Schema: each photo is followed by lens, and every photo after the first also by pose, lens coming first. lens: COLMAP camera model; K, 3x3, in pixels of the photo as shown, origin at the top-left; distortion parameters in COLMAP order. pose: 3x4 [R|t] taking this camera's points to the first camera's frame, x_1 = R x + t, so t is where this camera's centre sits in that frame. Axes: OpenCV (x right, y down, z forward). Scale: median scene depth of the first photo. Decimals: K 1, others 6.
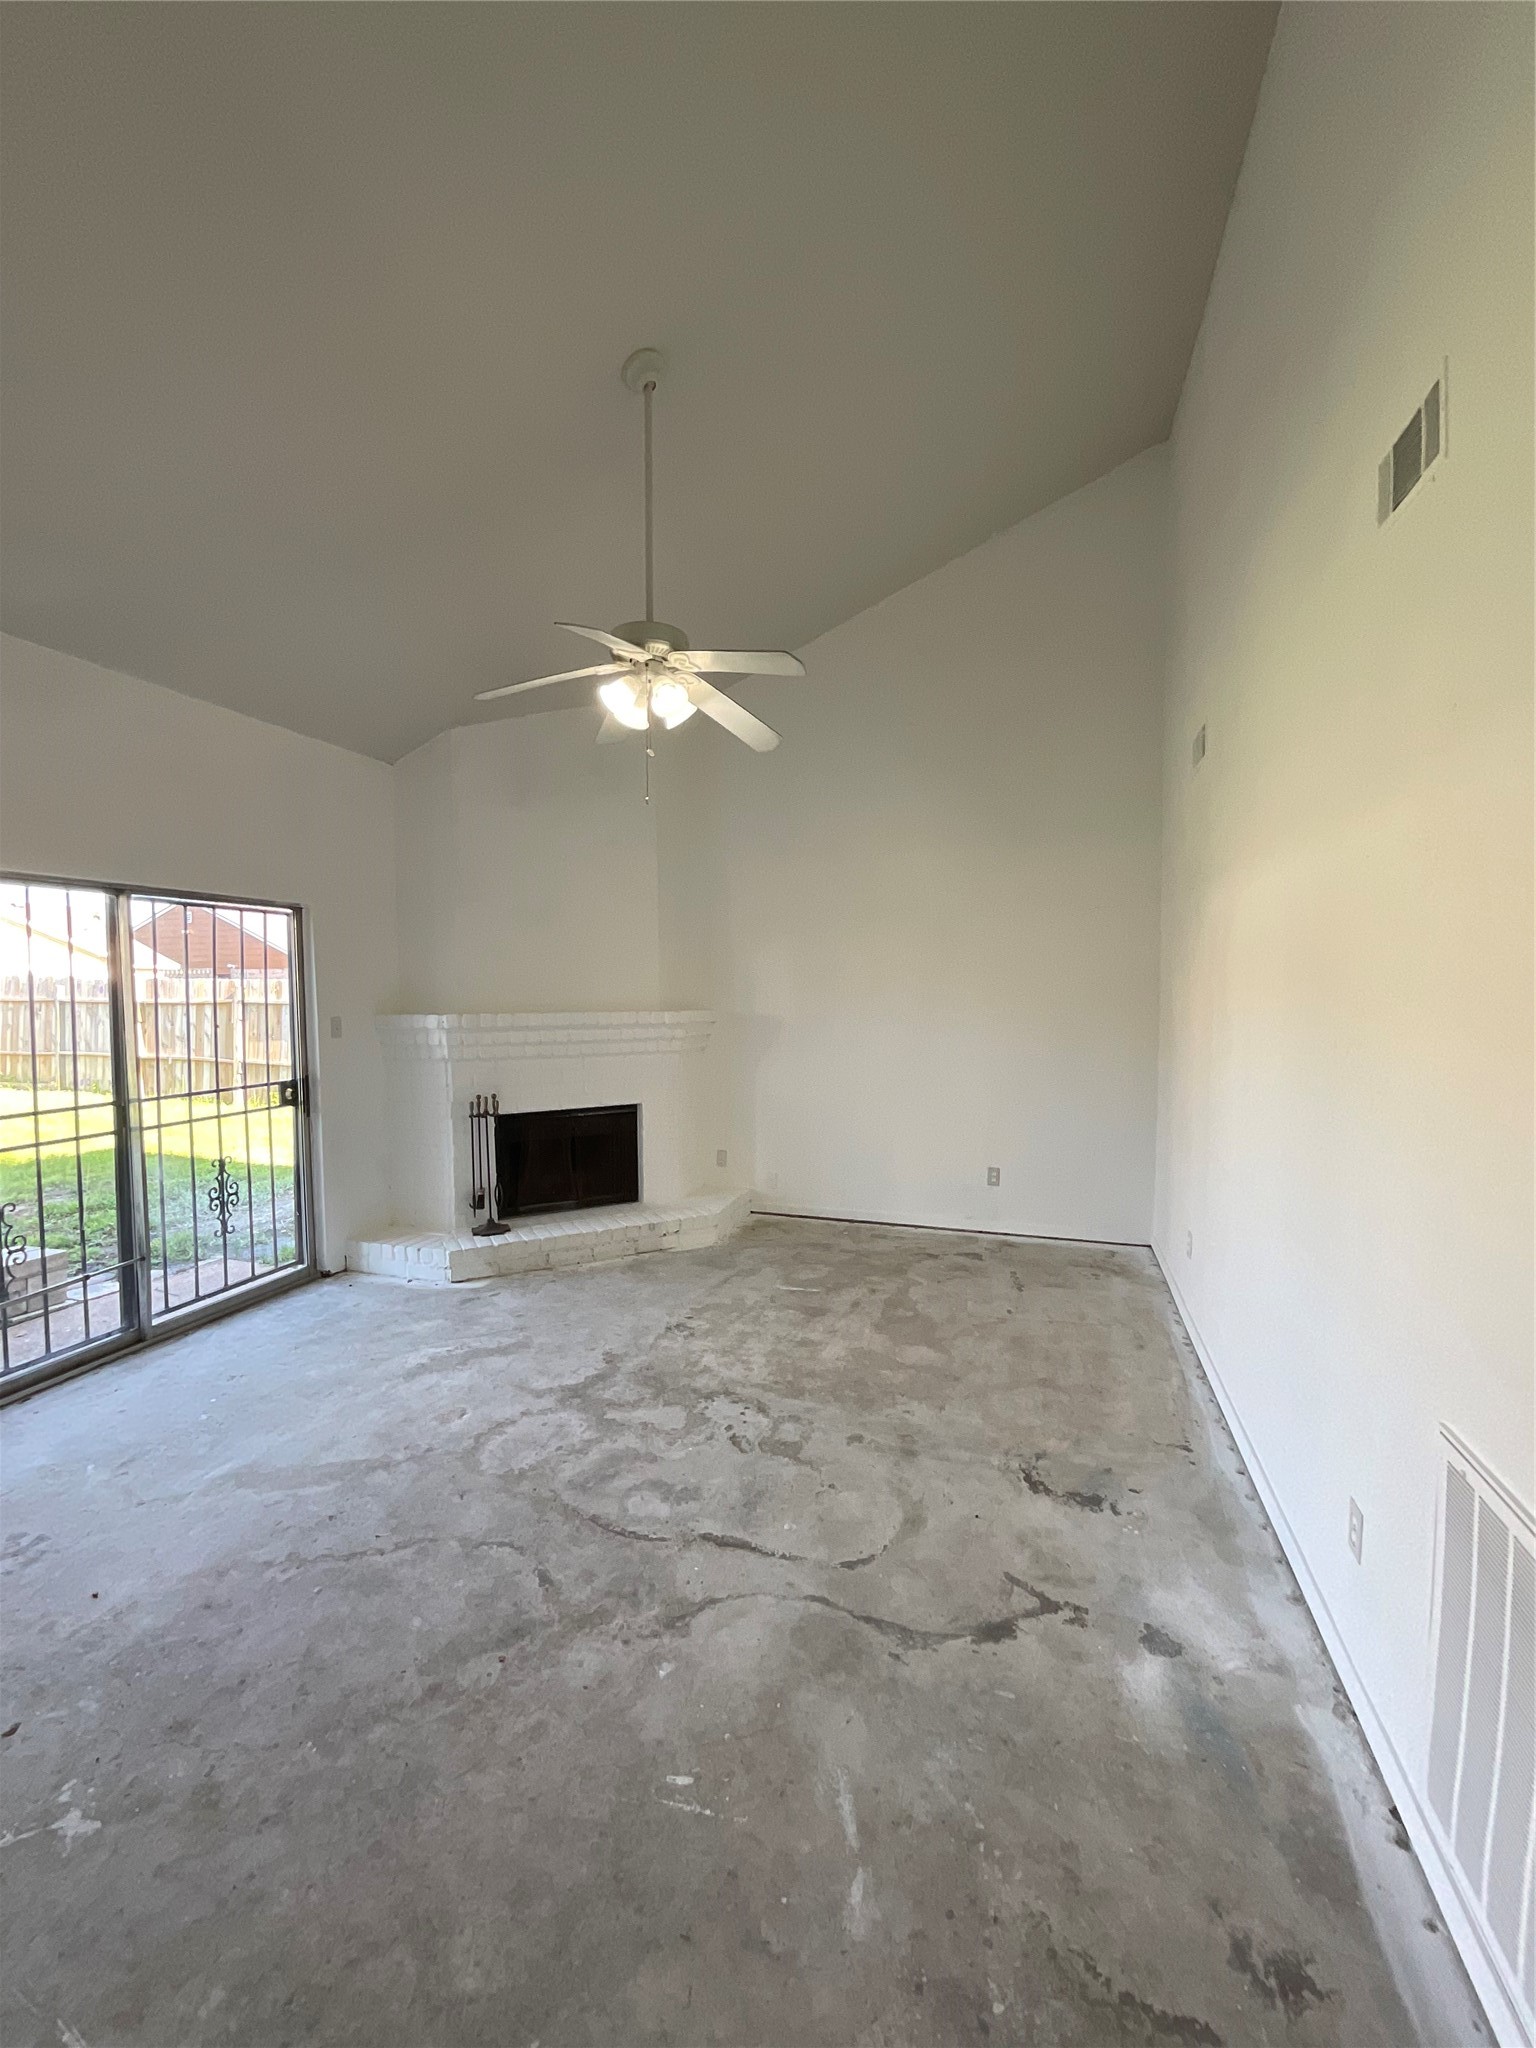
lens RADIAL K [[837.2, 0, 759.9], [0, 837.2, 1028.1], [0, 0, 1]] dist [-0.001748, -0.000748]
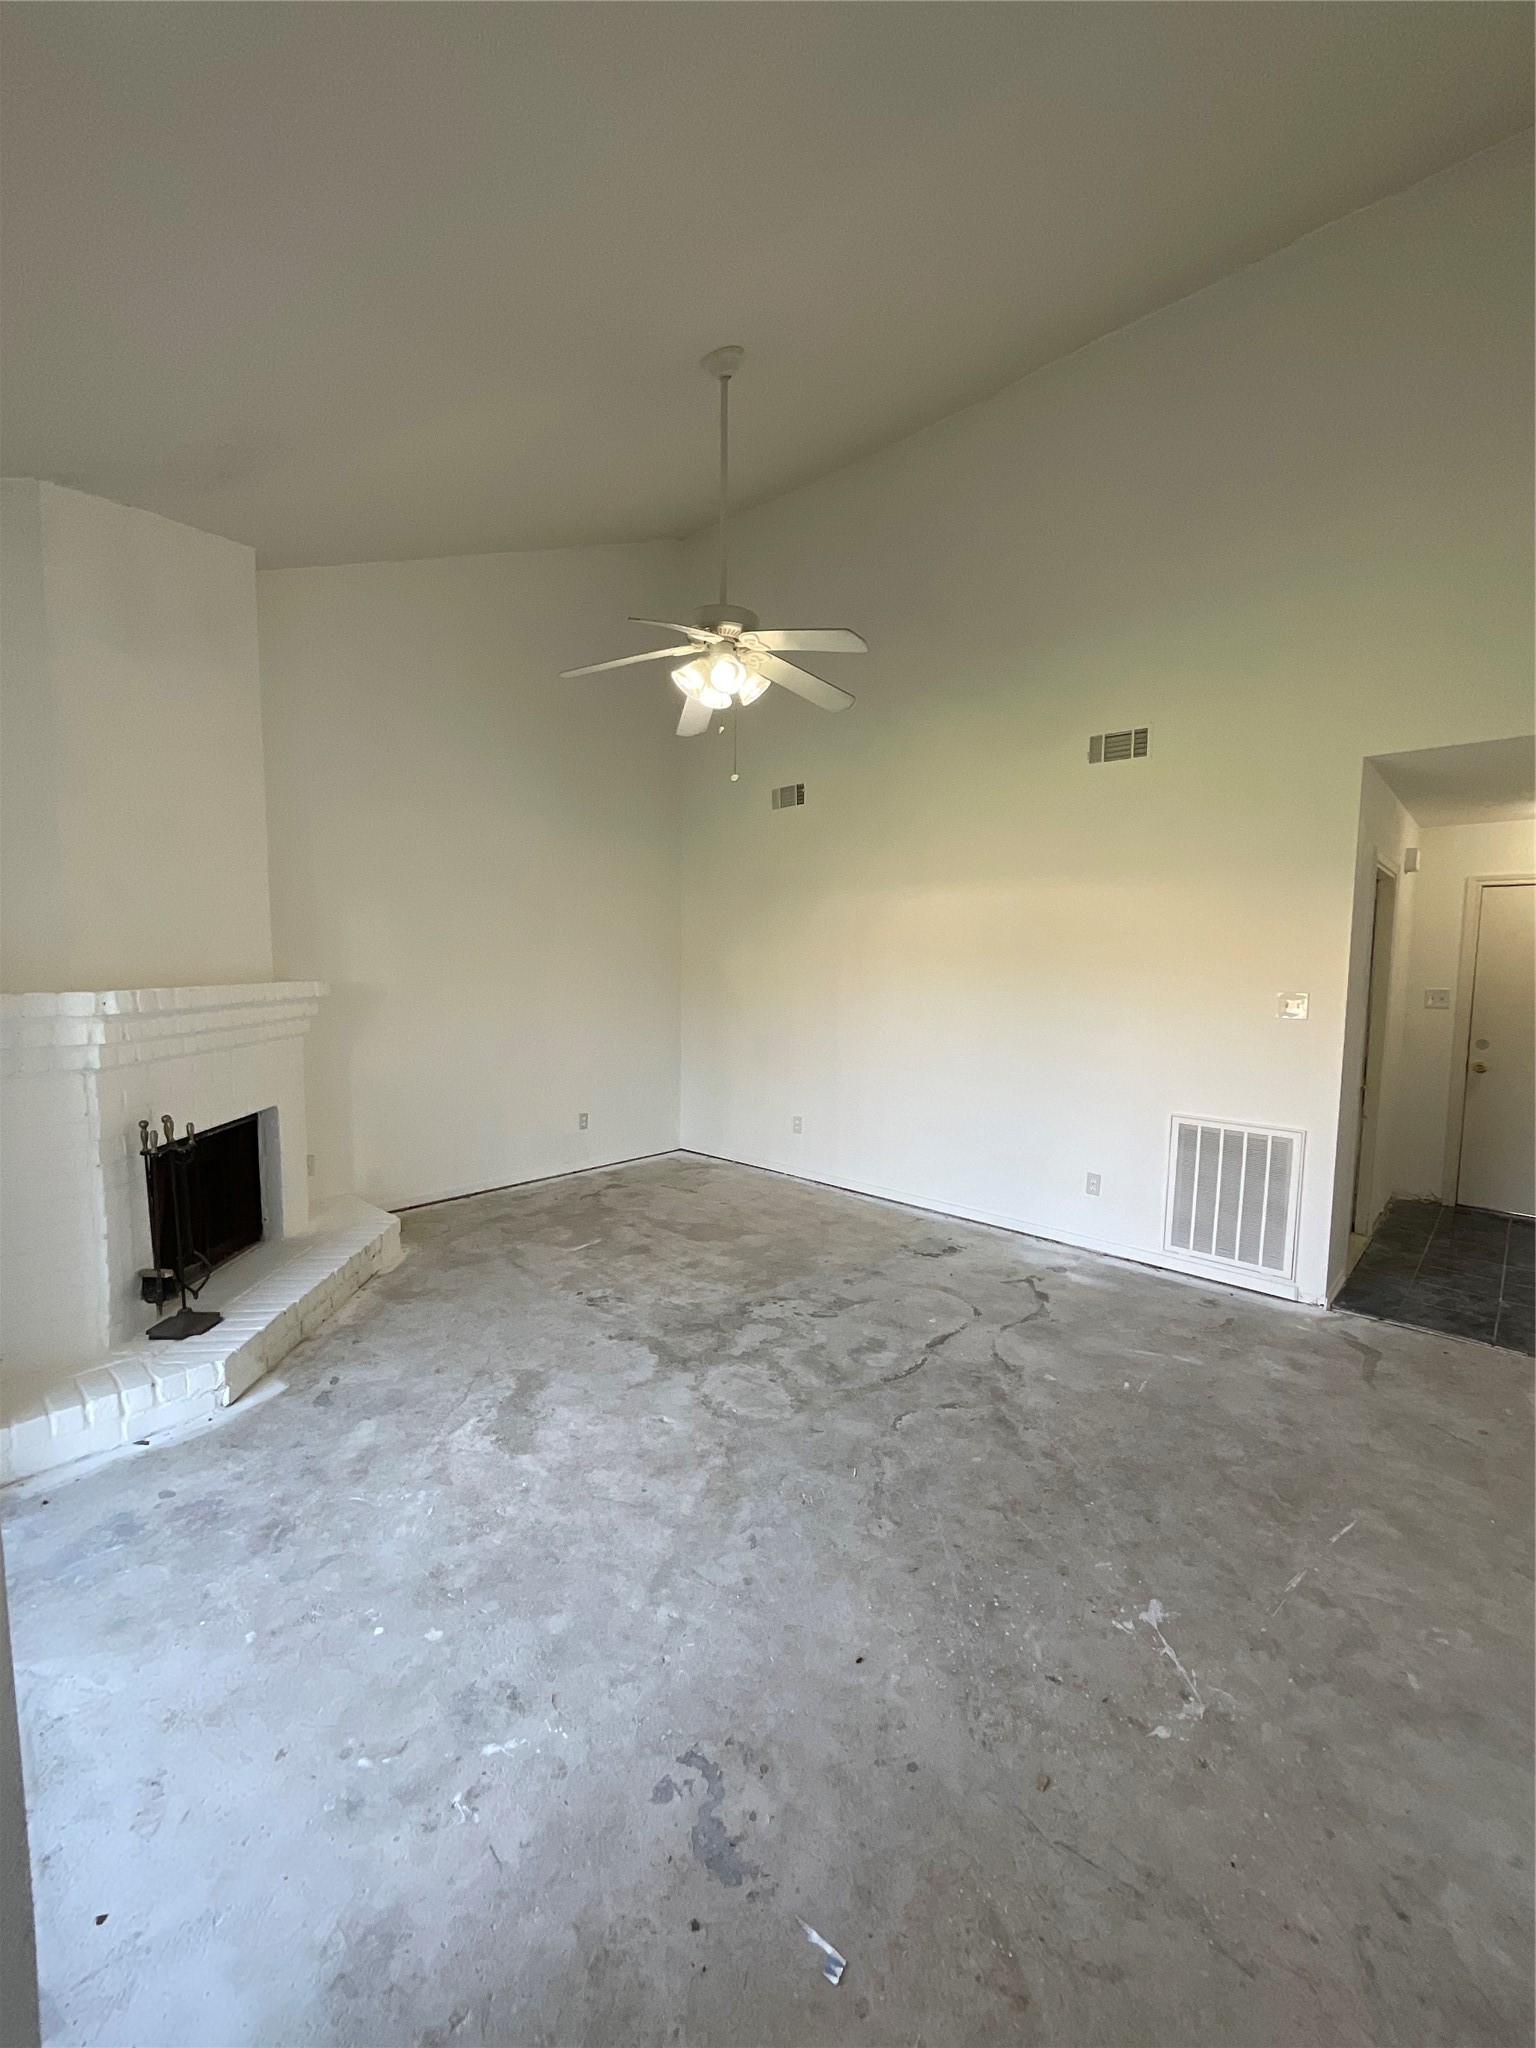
lens RADIAL K [[839.9, 0, 772.1], [0, 839.9, 1027.7], [0, 0, 1]] dist [0.000260, 0.000791]
pose [[0.409899, -0.069766, 0.909459, -1.042233], [0.033753, 0.997548, 0.061311, -0.016066], [-0.911506, 0.005565, 0.411248, 0.481137]]
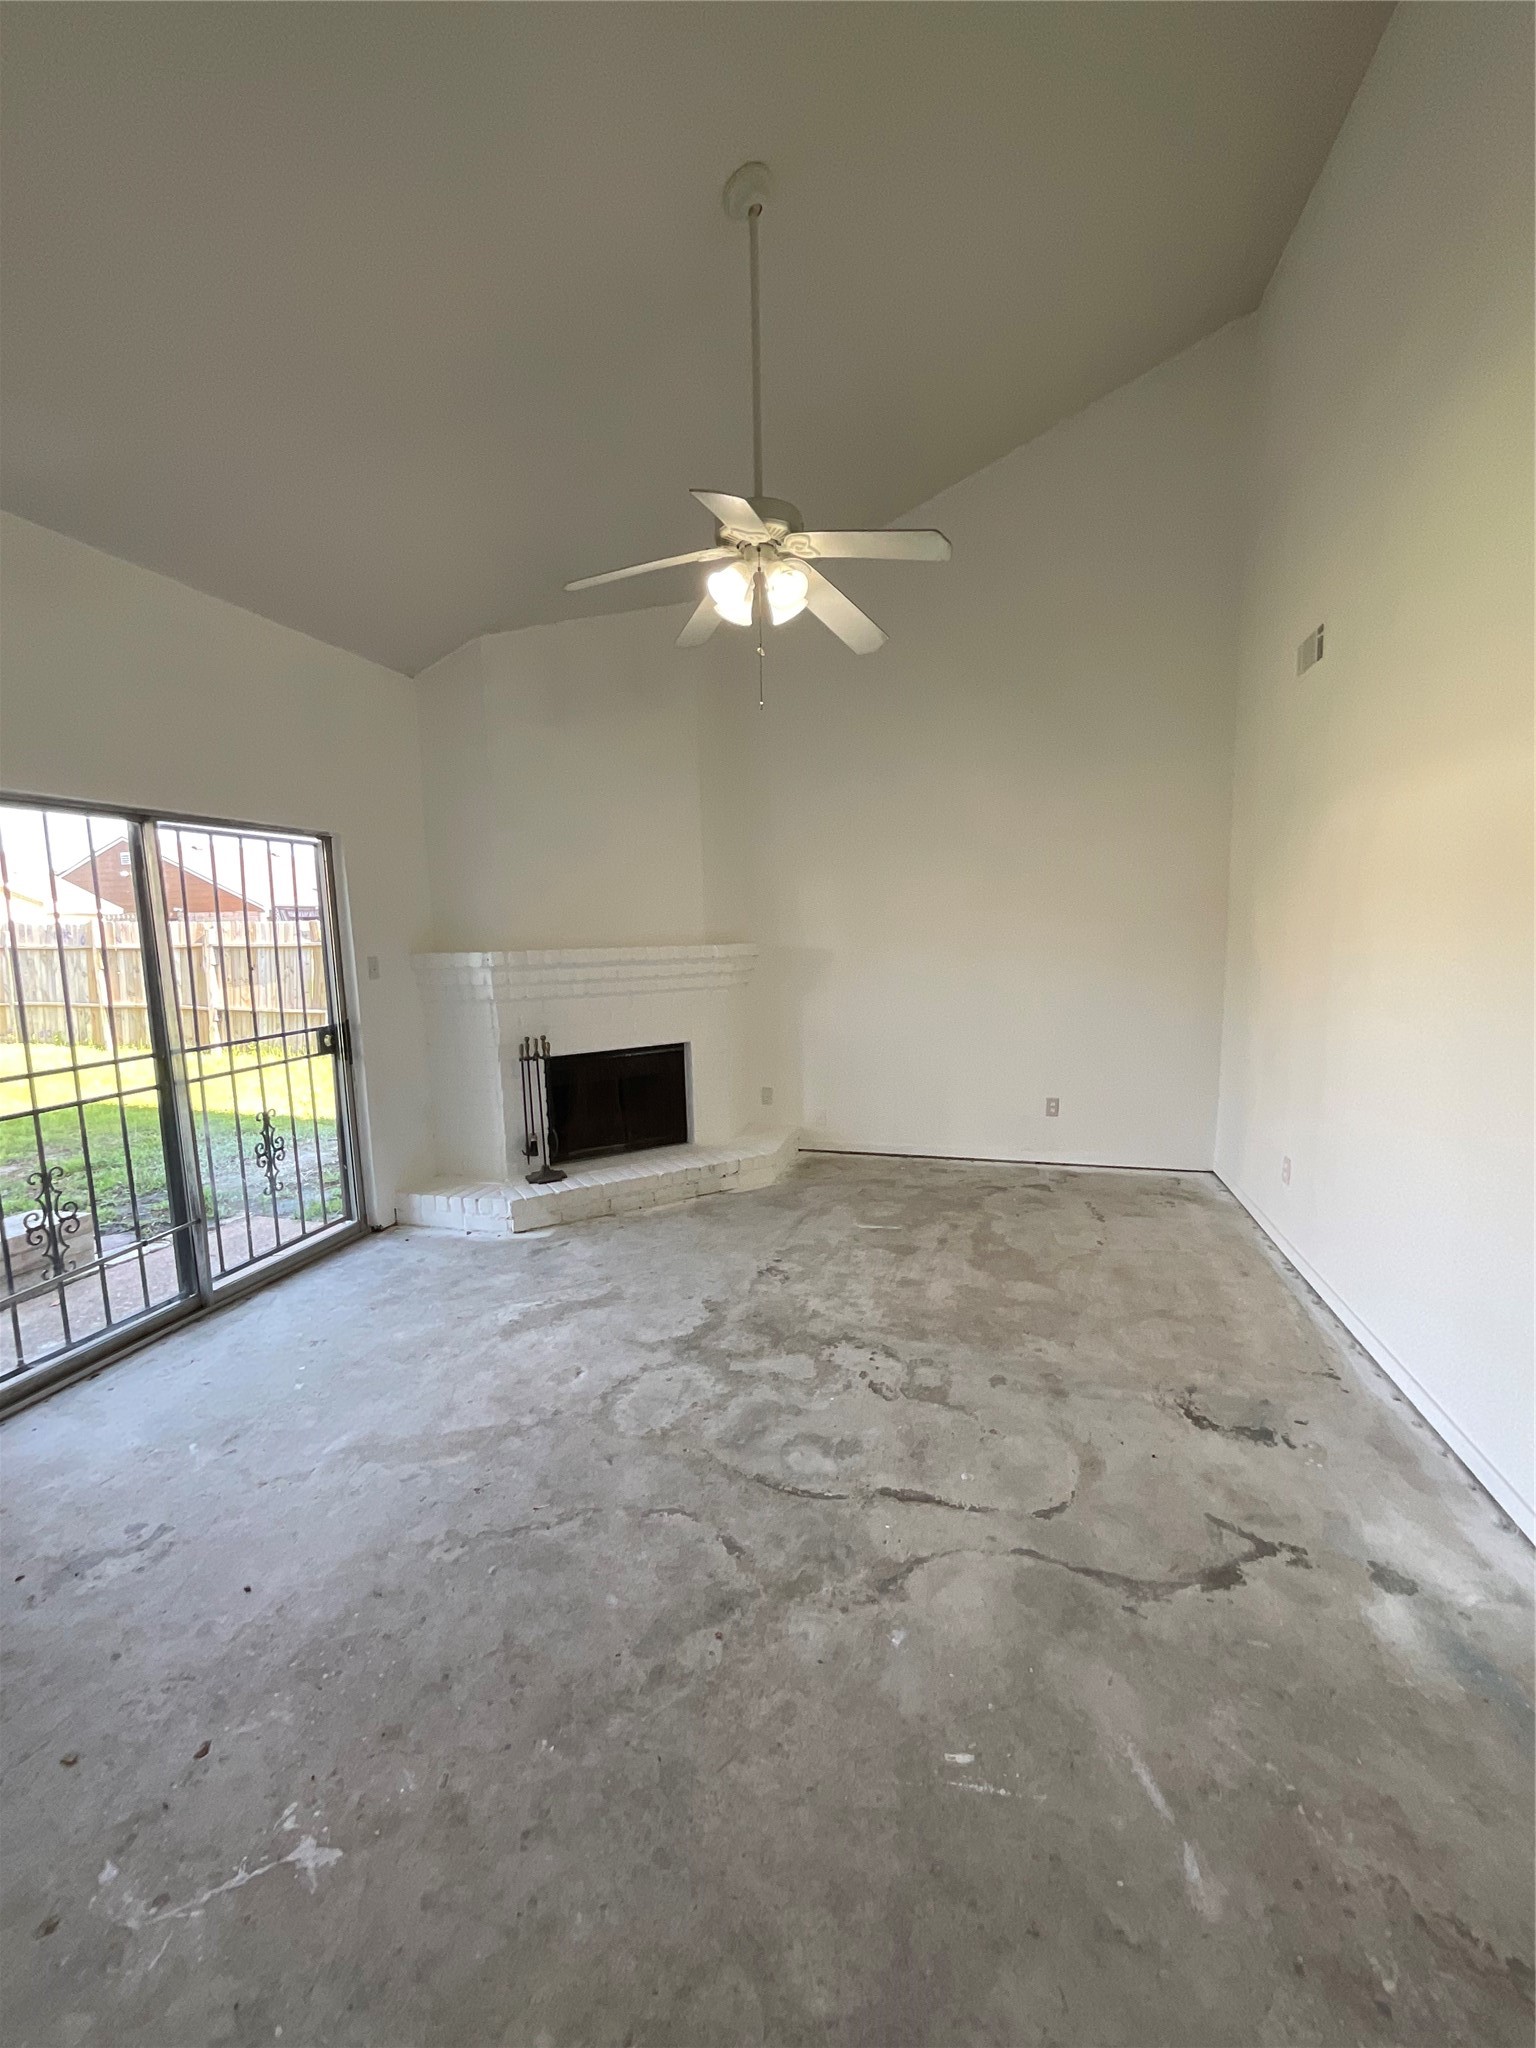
lens RADIAL K [[837.0, 0, 759.9], [0, 837.0, 1028.4], [0, 0, 1]] dist [-0.003145, -0.000815]
pose [[0.998641, -0.023616, 0.046459, -0.174377], [0.019985, 0.996822, 0.077118, 0.004164], [-0.048132, -0.076085, 0.995939, 0.071913]]
